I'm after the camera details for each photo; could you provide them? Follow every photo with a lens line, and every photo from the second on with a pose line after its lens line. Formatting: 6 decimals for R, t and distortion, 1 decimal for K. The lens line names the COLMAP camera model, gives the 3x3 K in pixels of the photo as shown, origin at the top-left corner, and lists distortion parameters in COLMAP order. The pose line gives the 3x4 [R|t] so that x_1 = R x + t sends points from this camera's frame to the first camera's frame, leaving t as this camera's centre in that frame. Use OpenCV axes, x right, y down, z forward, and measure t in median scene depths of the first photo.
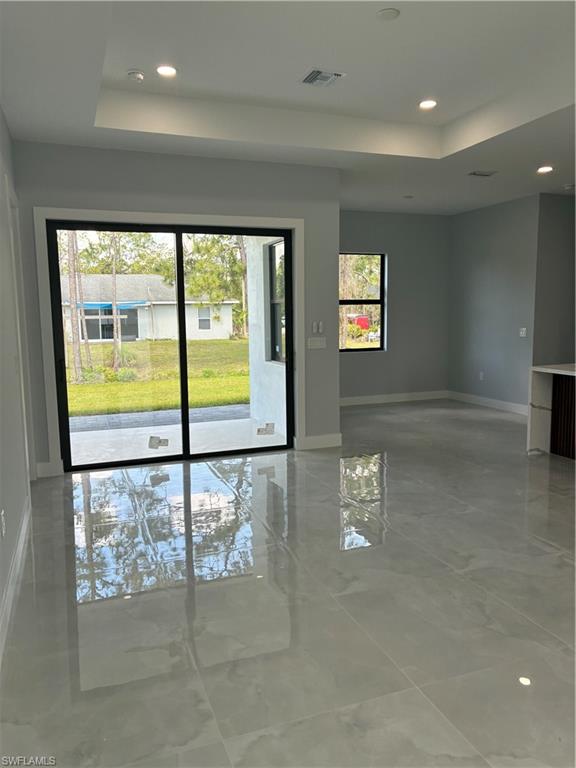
lens RADIAL K [[584.2, 0, 285.1], [0, 584.2, 378.8], [0, 0, 1]] dist [0.040157, -0.034621]
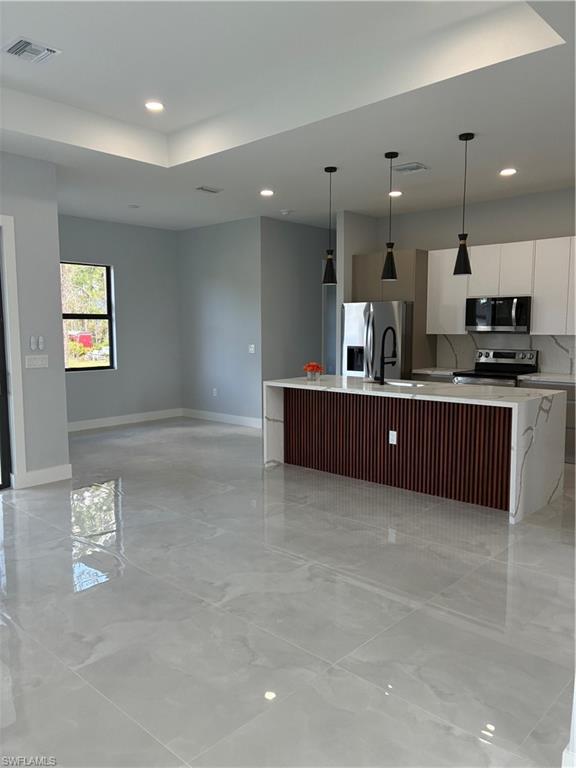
lens RADIAL K [[584.2, 0, 288.1], [0, 584.2, 386.6], [0, 0, 1]] dist [0.040157, -0.034621]
pose [[0.894041, -0.035627, 0.446567, -0.001955], [0.043501, 0.999026, -0.007387, -0.002103], [-0.445868, 0.026030, 0.894720, 0.061664]]
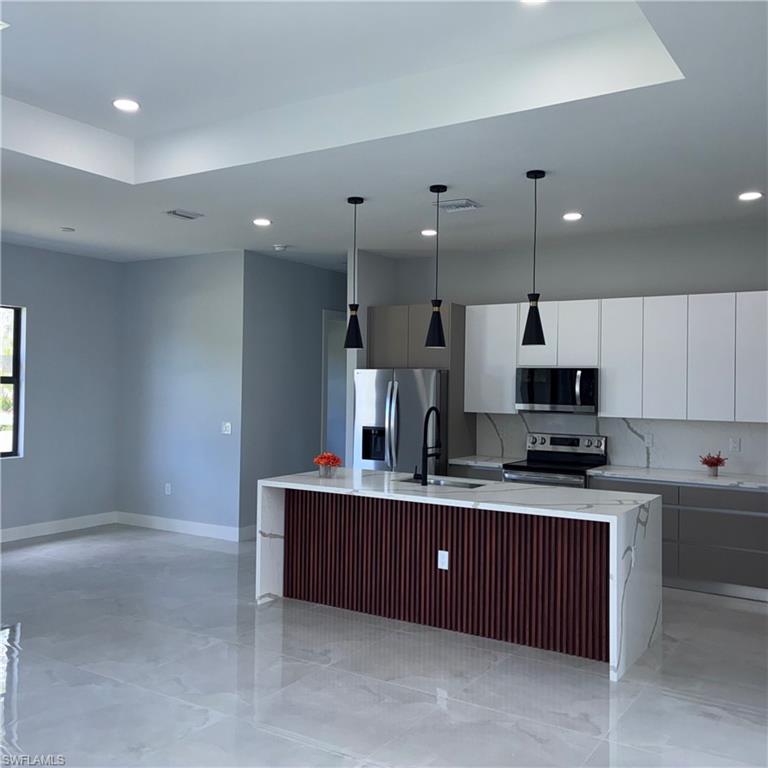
lens RADIAL K [[780.9, 0, 381.0], [0, 780.9, 375.2], [0, 0, 1]] dist [0.024313, 0.000000]
pose [[0.798950, 0.031865, 0.600553, -0.047146], [0.045637, 0.992503, -0.113376, -0.031291], [-0.599664, 0.117989, 0.791506, 0.114214]]
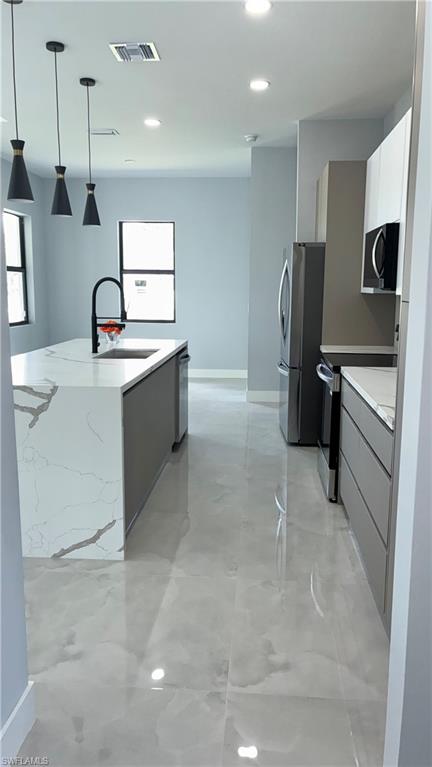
lens RADIAL K [[582.4, 0, 222.1], [0, 582.4, 376.4], [0, 0, 1]] dist [0.047275, -0.047553]
pose [[0.911438, 0.083235, -0.402931, 0.948957], [-0.067856, 0.996322, 0.052321, -0.023822], [0.405804, -0.020346, 0.913734, 0.221299]]
